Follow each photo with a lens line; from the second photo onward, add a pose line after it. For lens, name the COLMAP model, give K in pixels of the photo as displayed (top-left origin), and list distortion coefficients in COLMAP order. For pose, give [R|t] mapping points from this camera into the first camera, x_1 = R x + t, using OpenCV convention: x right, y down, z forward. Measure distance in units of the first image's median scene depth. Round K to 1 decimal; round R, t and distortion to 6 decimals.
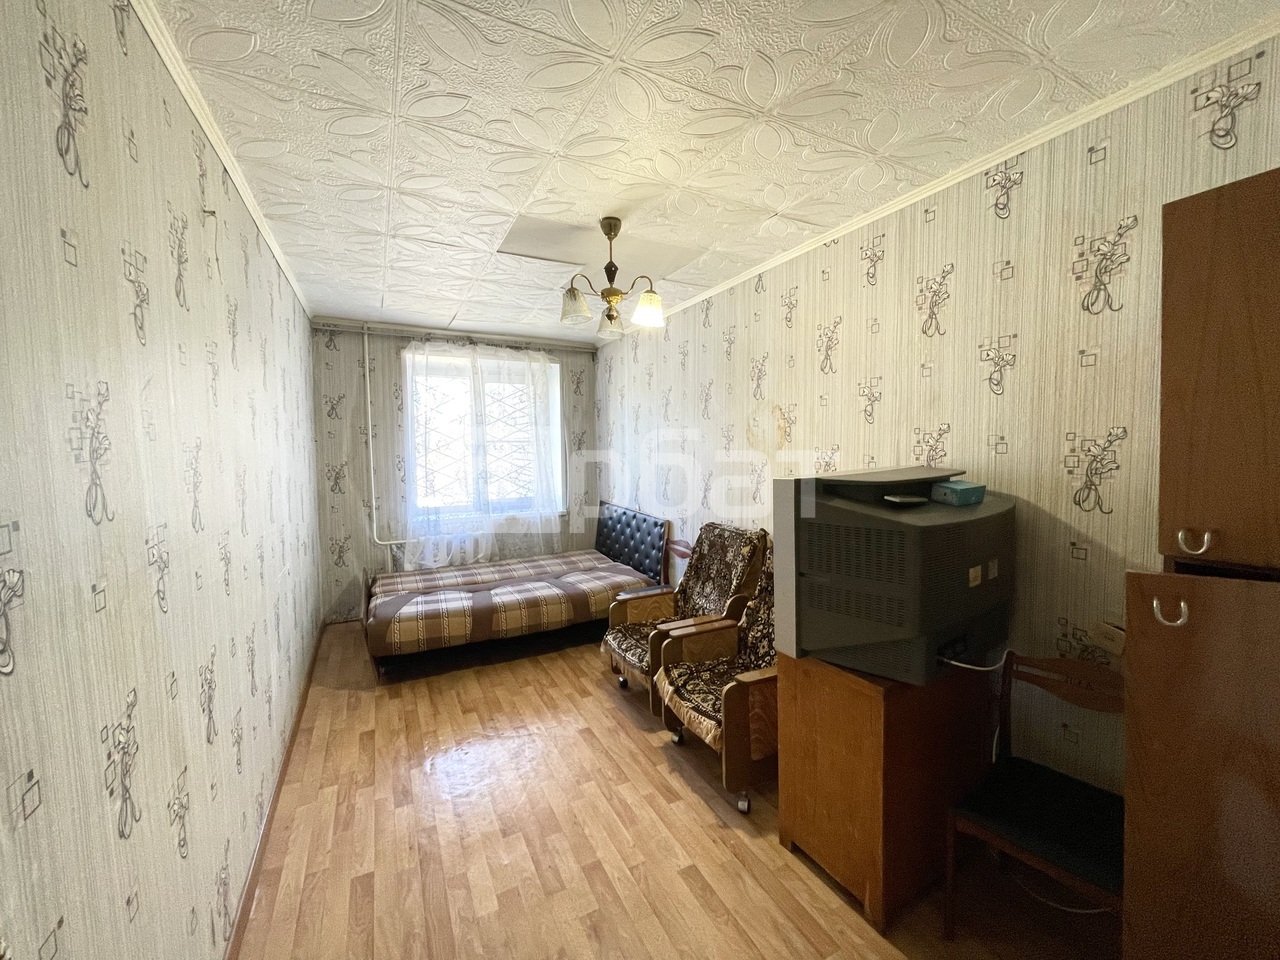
lens RADIAL K [[514.2, 0, 638.9], [0, 514.2, 478.6], [0, 0, 1]] dist [-0.002941, 0.000415]
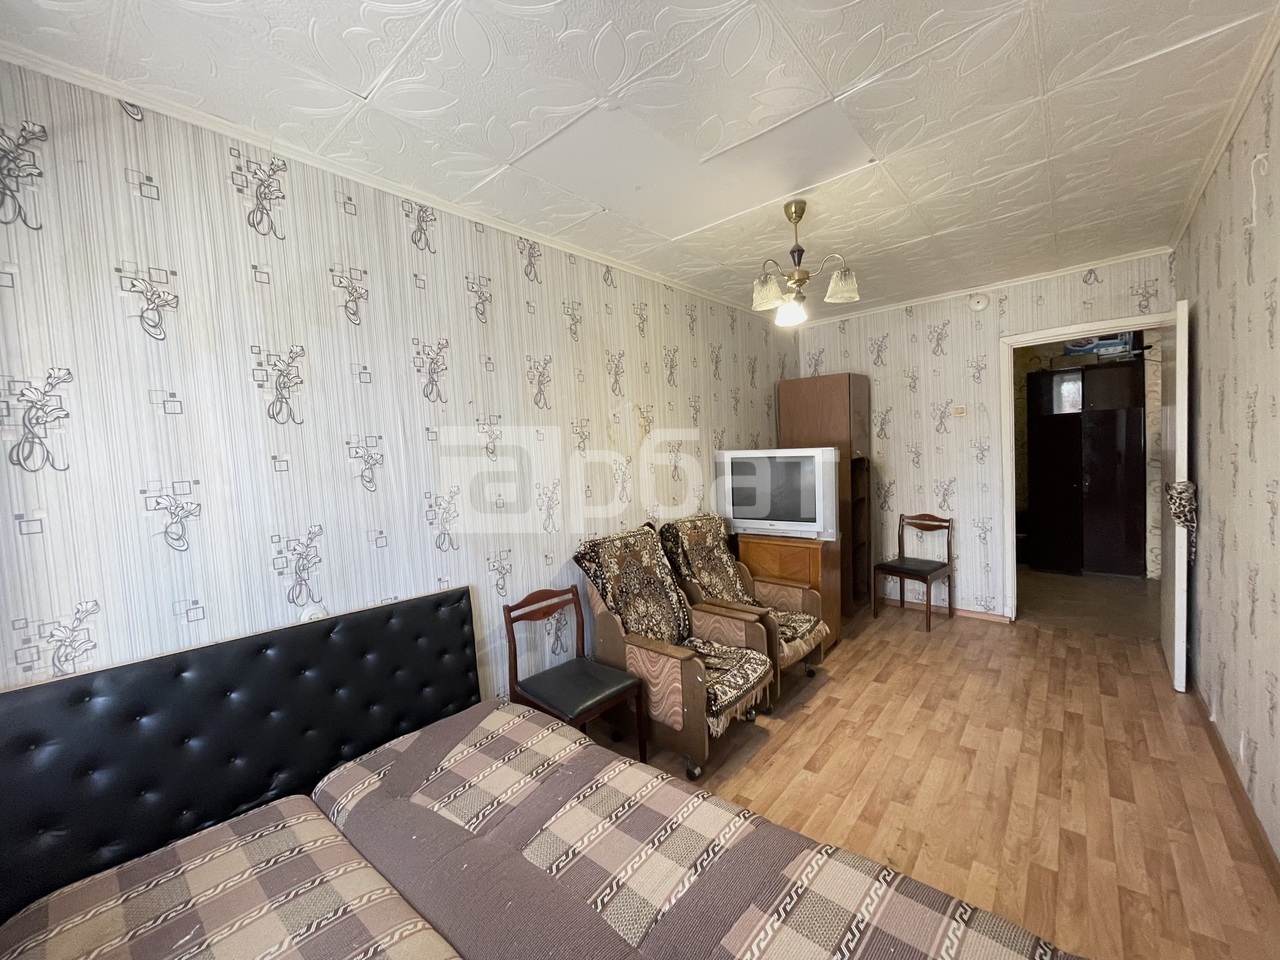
lens RADIAL K [[514.2, 0, 639.4], [0, 514.2, 478.1], [0, 0, 1]] dist [-0.002941, 0.000415]
pose [[-0.384803, -0.020734, 0.922766, -0.856910], [0.115876, 0.990753, 0.070583, -0.080360], [-0.915696, 0.134087, -0.378842, 1.702561]]
